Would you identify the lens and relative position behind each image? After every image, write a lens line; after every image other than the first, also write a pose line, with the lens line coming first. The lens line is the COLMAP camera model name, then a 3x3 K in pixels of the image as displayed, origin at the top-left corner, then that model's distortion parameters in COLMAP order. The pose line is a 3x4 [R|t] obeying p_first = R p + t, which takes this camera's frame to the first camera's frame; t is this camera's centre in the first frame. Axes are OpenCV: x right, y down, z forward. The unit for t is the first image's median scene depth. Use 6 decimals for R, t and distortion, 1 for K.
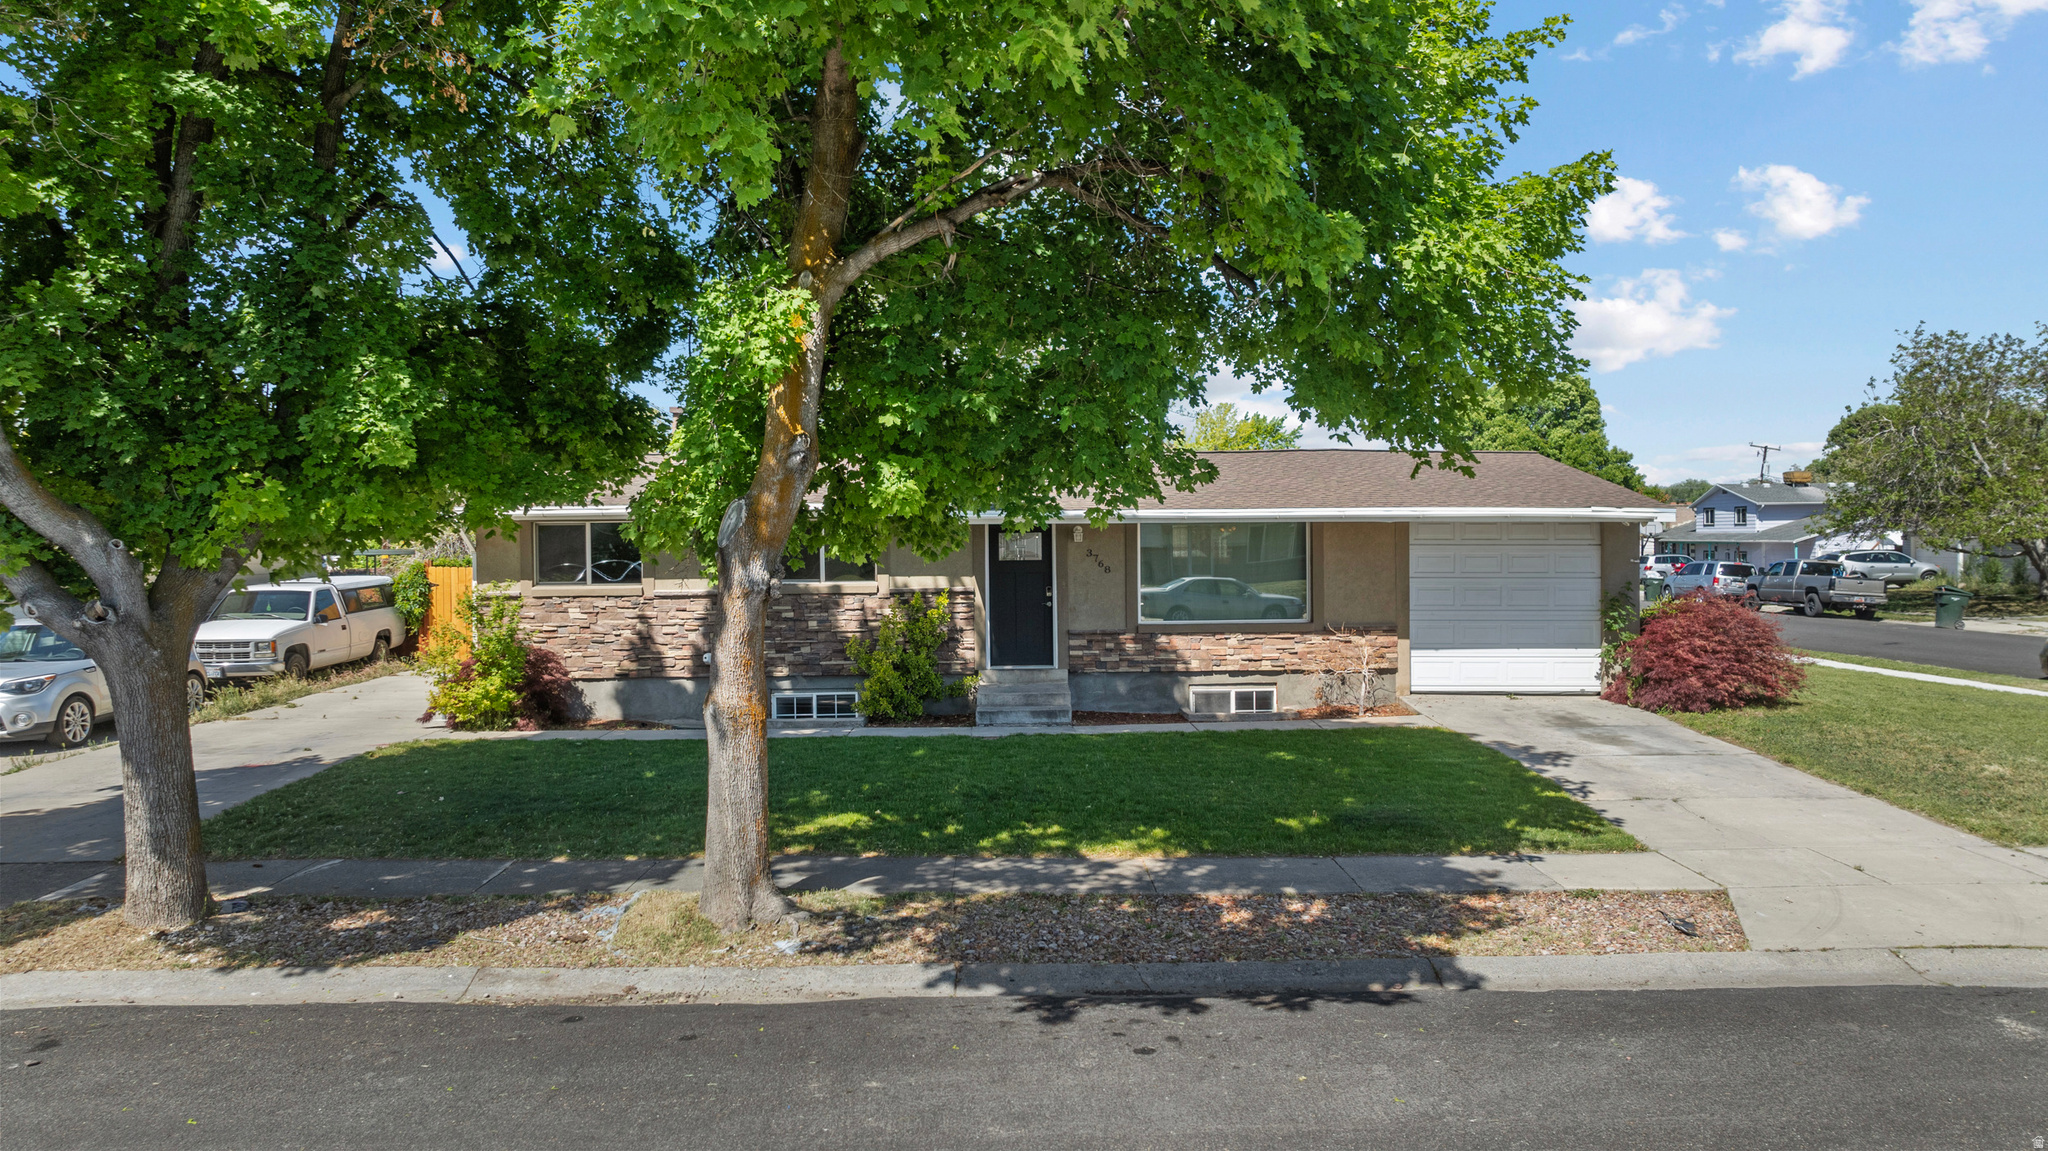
lens RADIAL K [[1422.5, 0, 1024.0], [0, 1422.5, 575.5], [0, 0, 1]] dist [-0.007503, -0.004139]
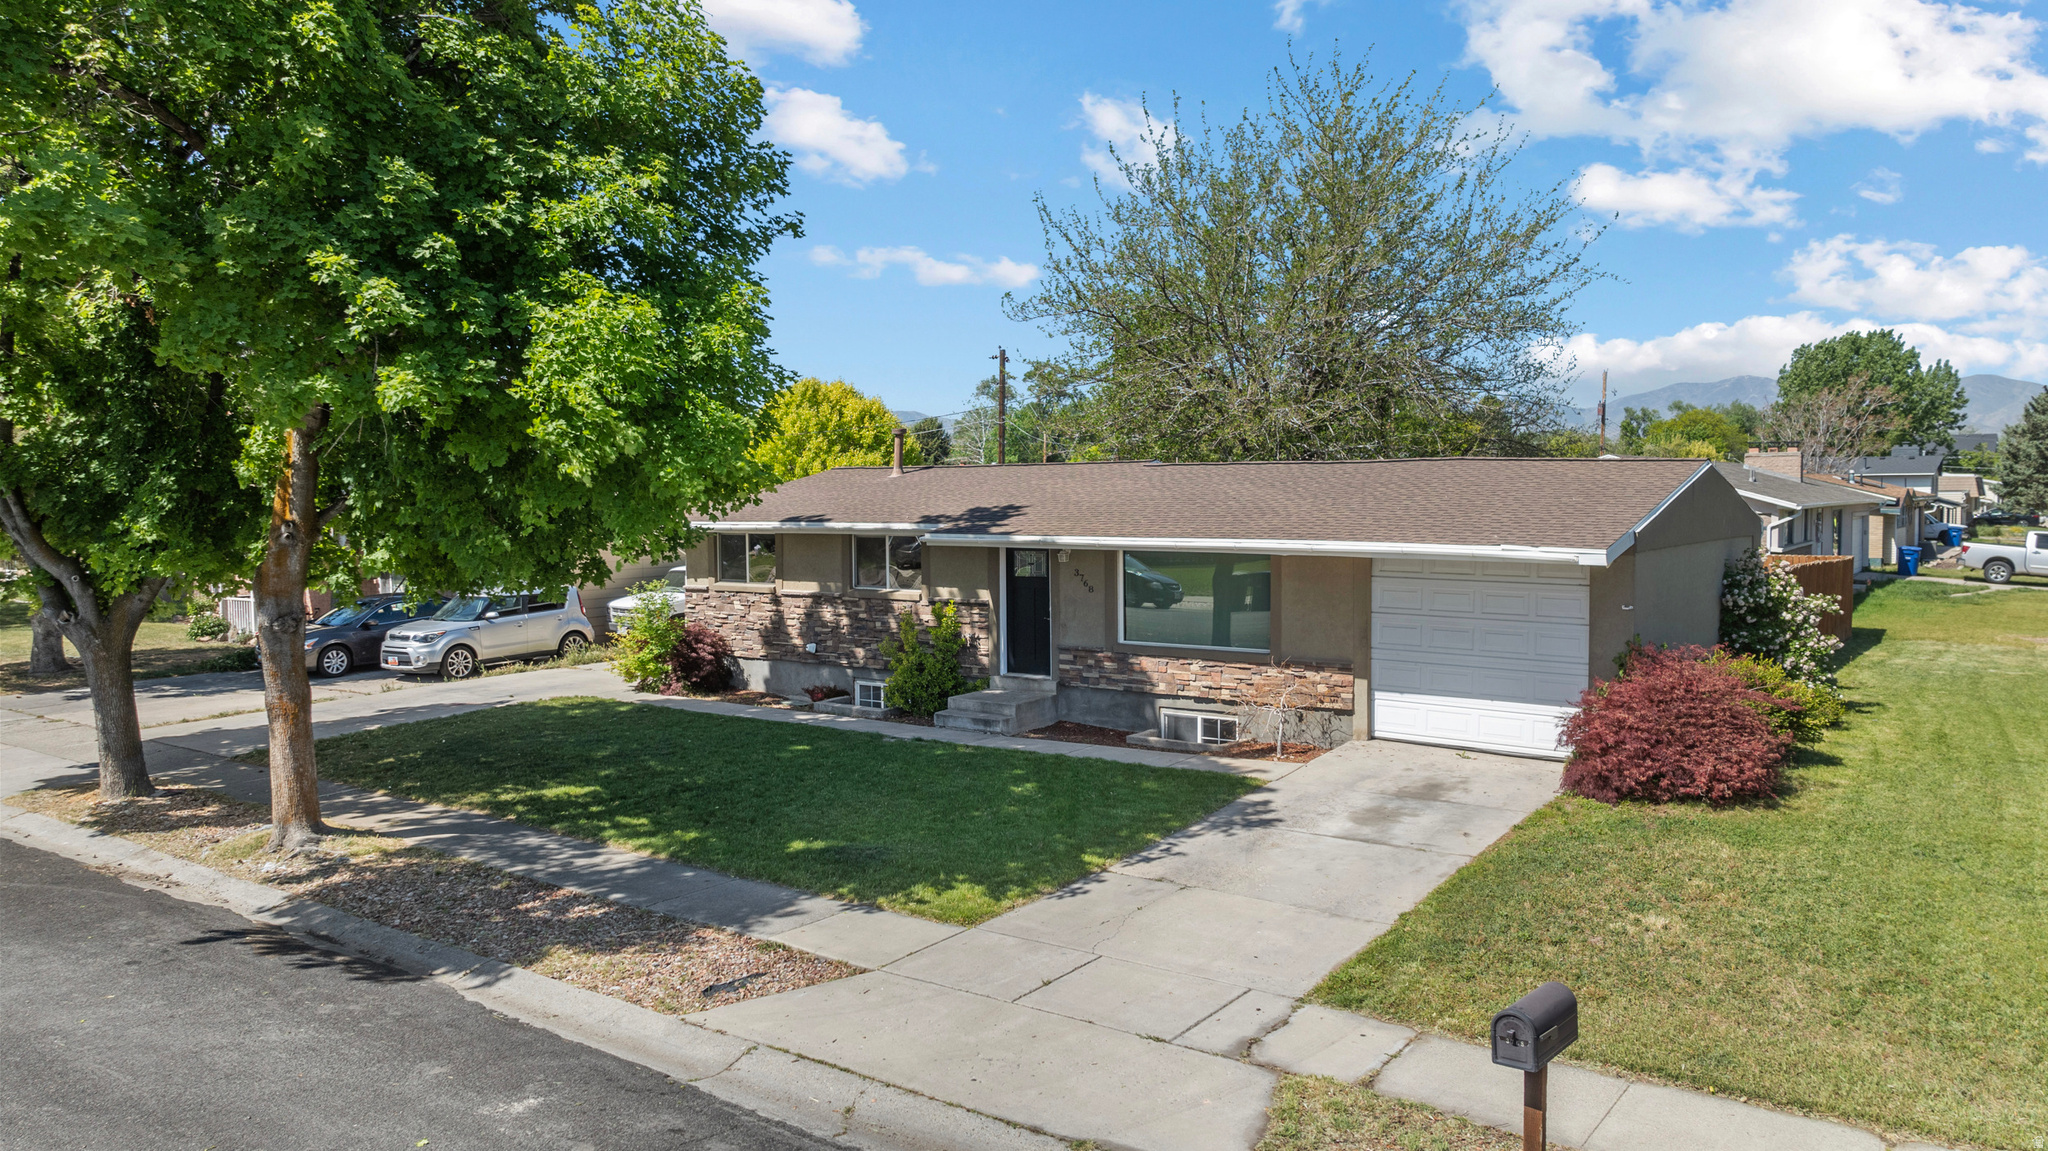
lens RADIAL K [[1422.5, 0, 1024.0], [0, 1422.5, 575.5], [0, 0, 1]] dist [-0.007503, -0.004139]
pose [[0.812758, 0.039001, -0.581295, 0.621970], [-0.018441, 0.998979, 0.041241, -0.056013], [0.582310, -0.022799, 0.812647, 0.127399]]
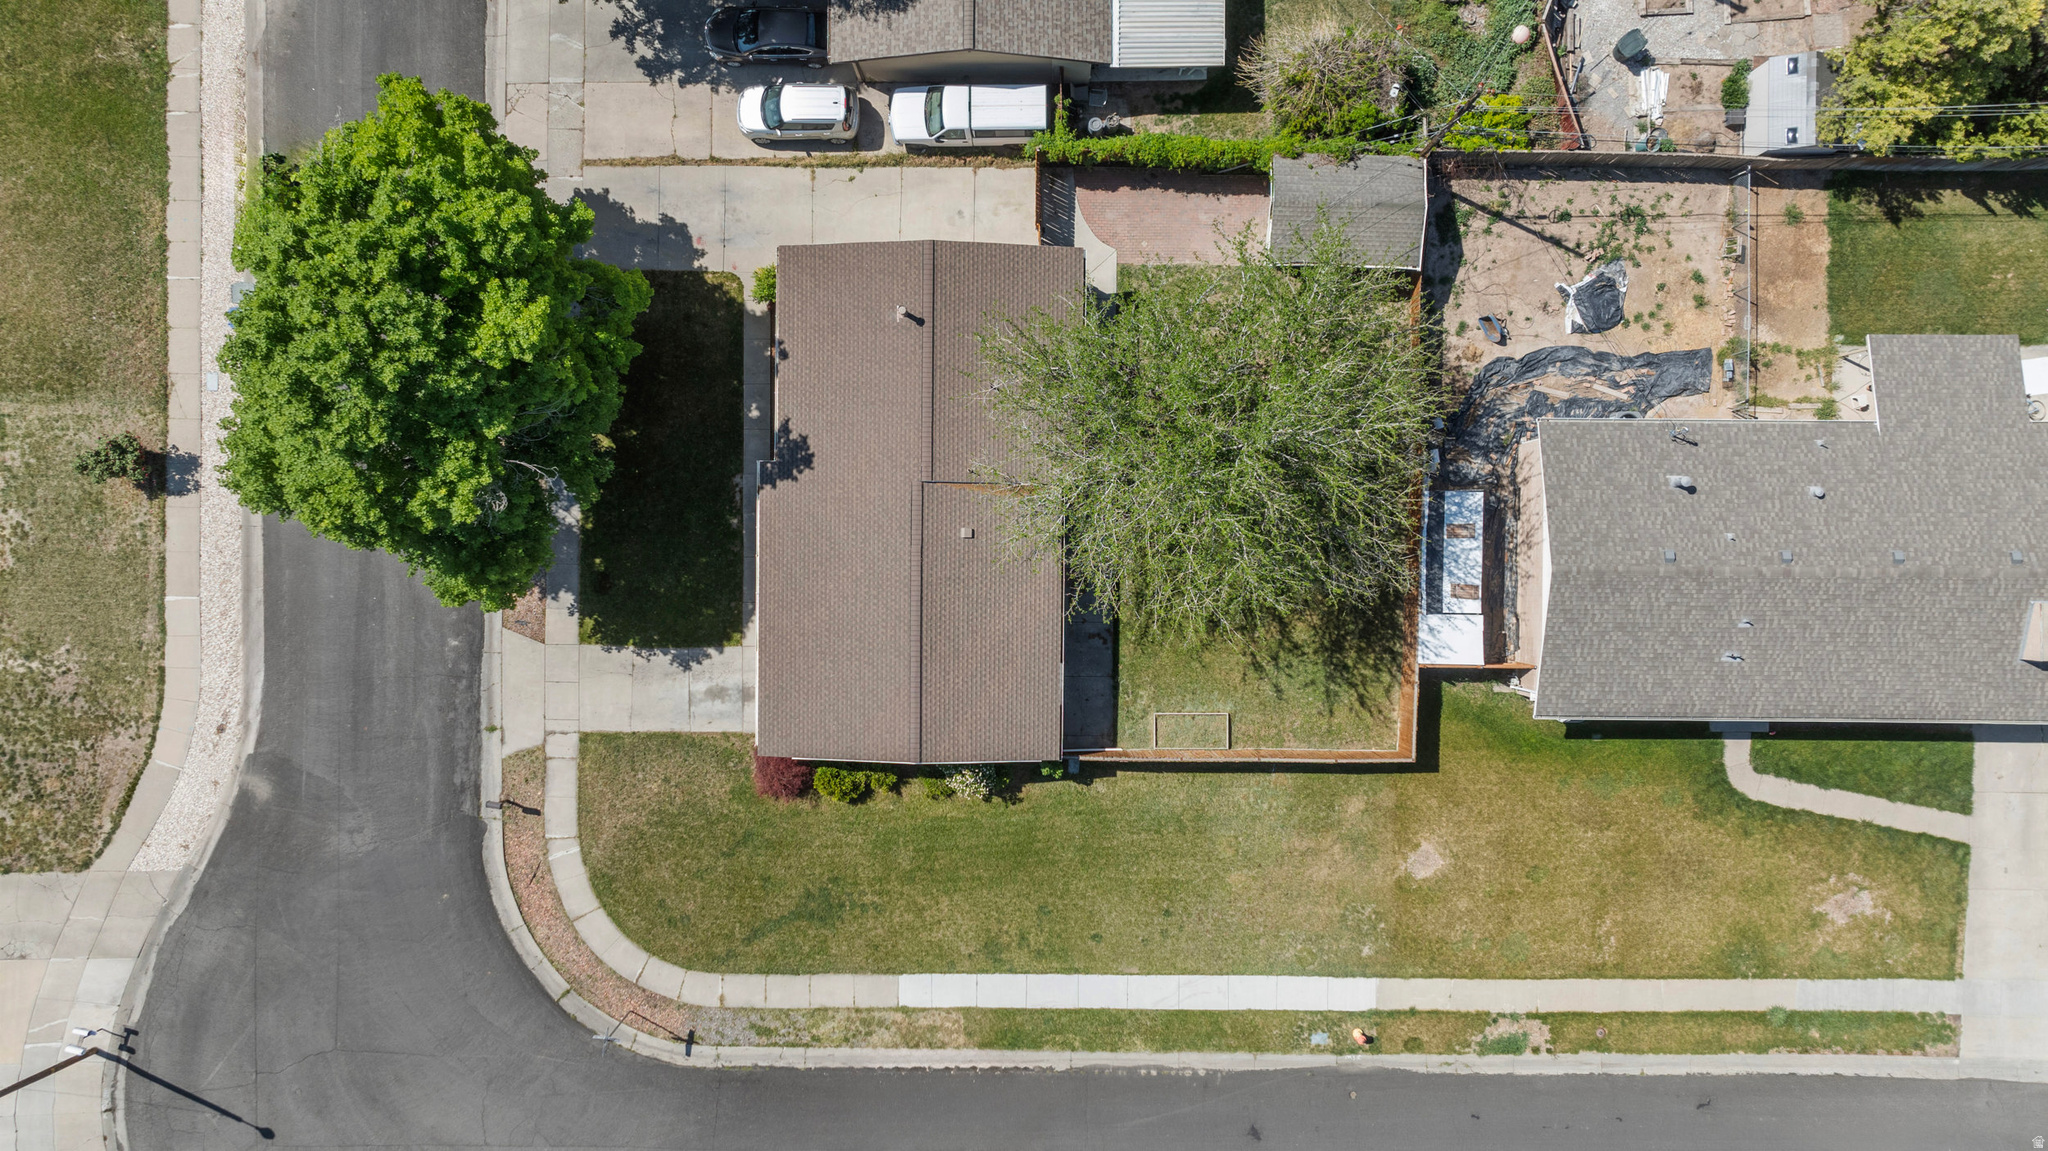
lens RADIAL K [[1449.6, 0, 1024.0], [0, 1449.6, 575.5], [0, 0, 1]] dist [-0.049218, 0.059959]
pose [[0.000762, 0.999902, 0.014007, 0.113955], [-0.010129, -0.013999, 0.999851, -2.410979], [0.999948, -0.000904, 0.010118, 1.344023]]
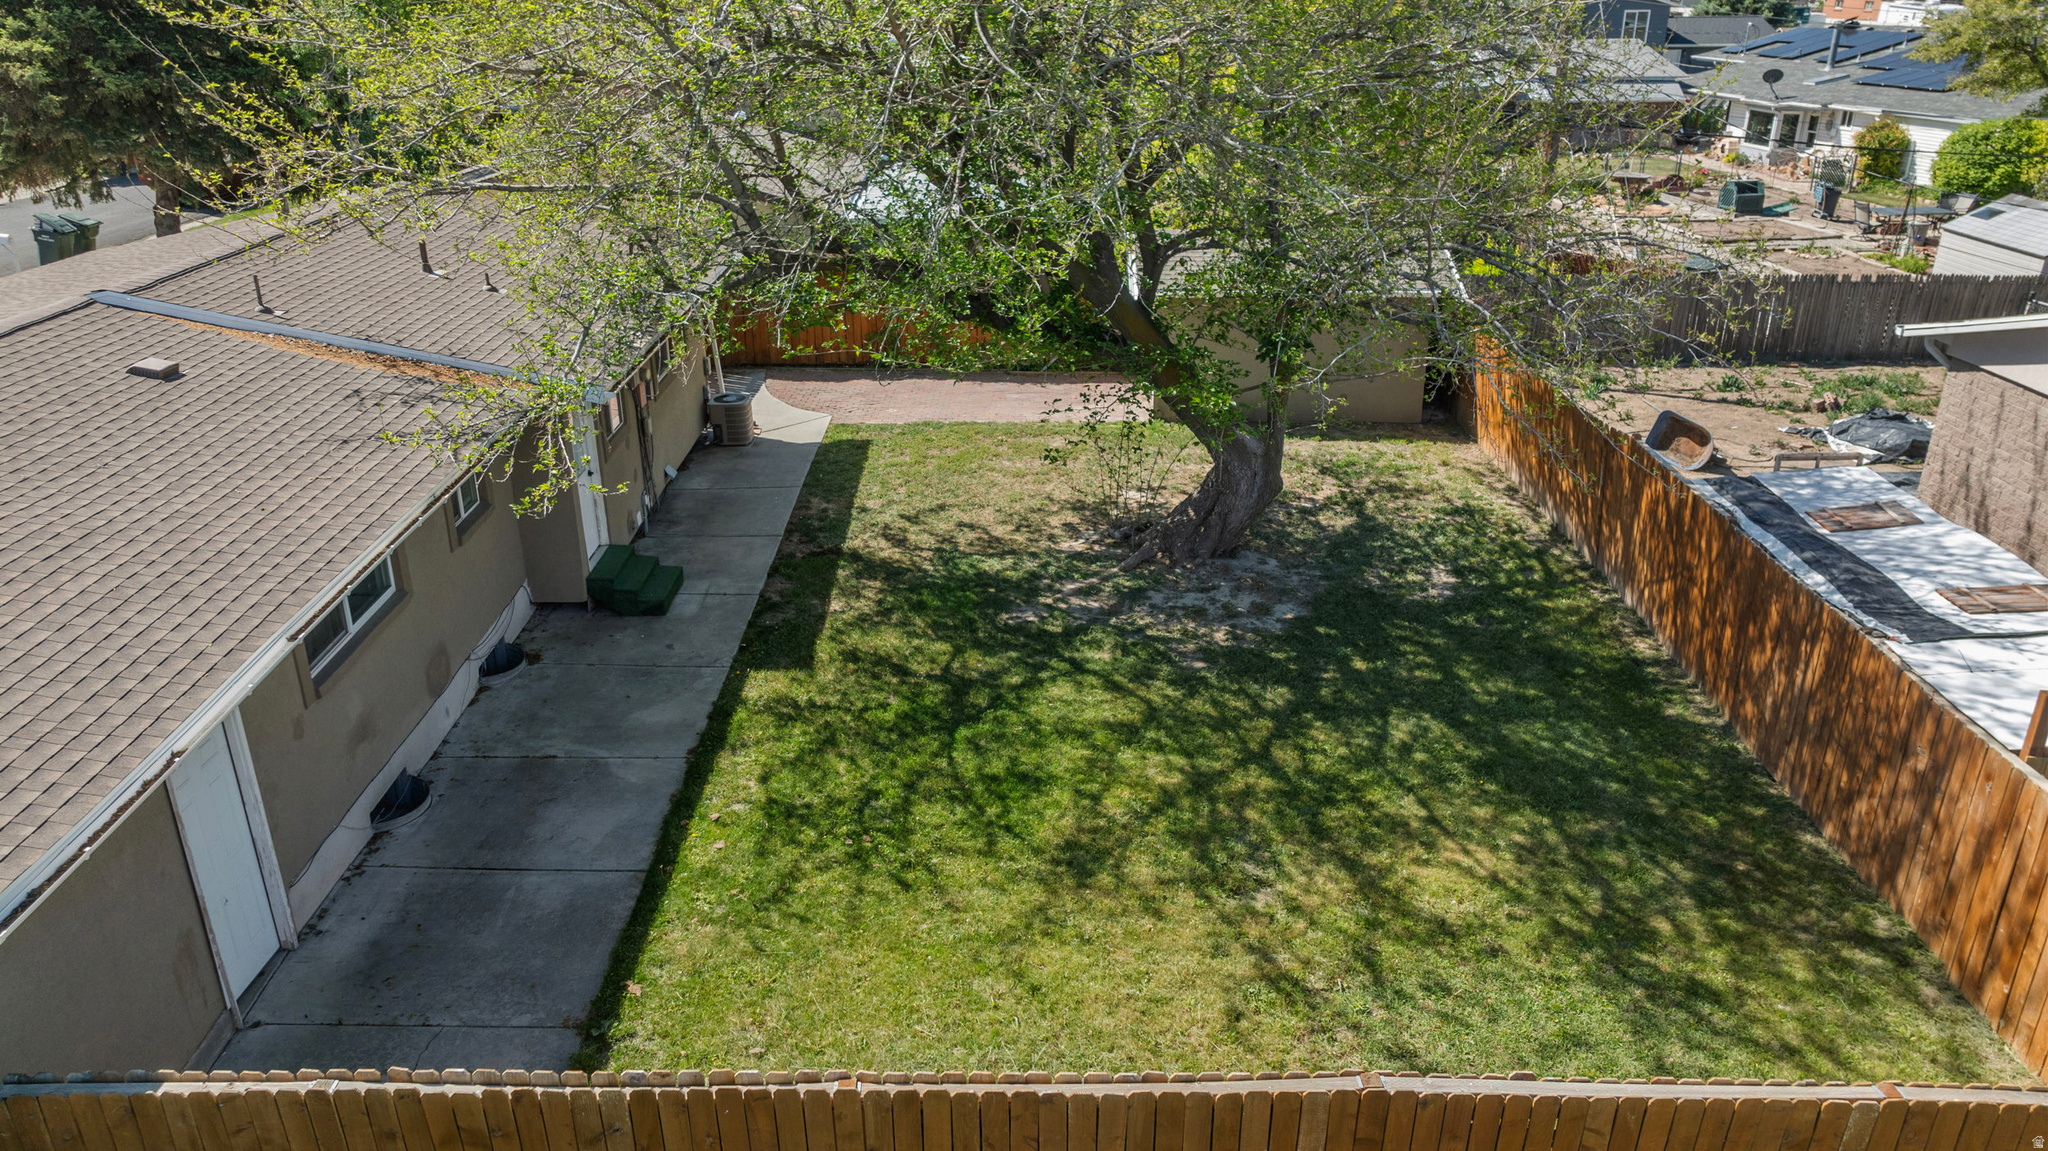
lens RADIAL K [[1449.6, 0, 1024.0], [0, 1449.6, 575.5], [0, 0, 1]] dist [-0.049218, 0.059959]
pose [[0.018827, 0.398100, -0.917149, 0.724778], [0.000250, 0.917309, 0.398175, -0.287074], [0.999823, -0.007726, 0.017170, 1.664119]]
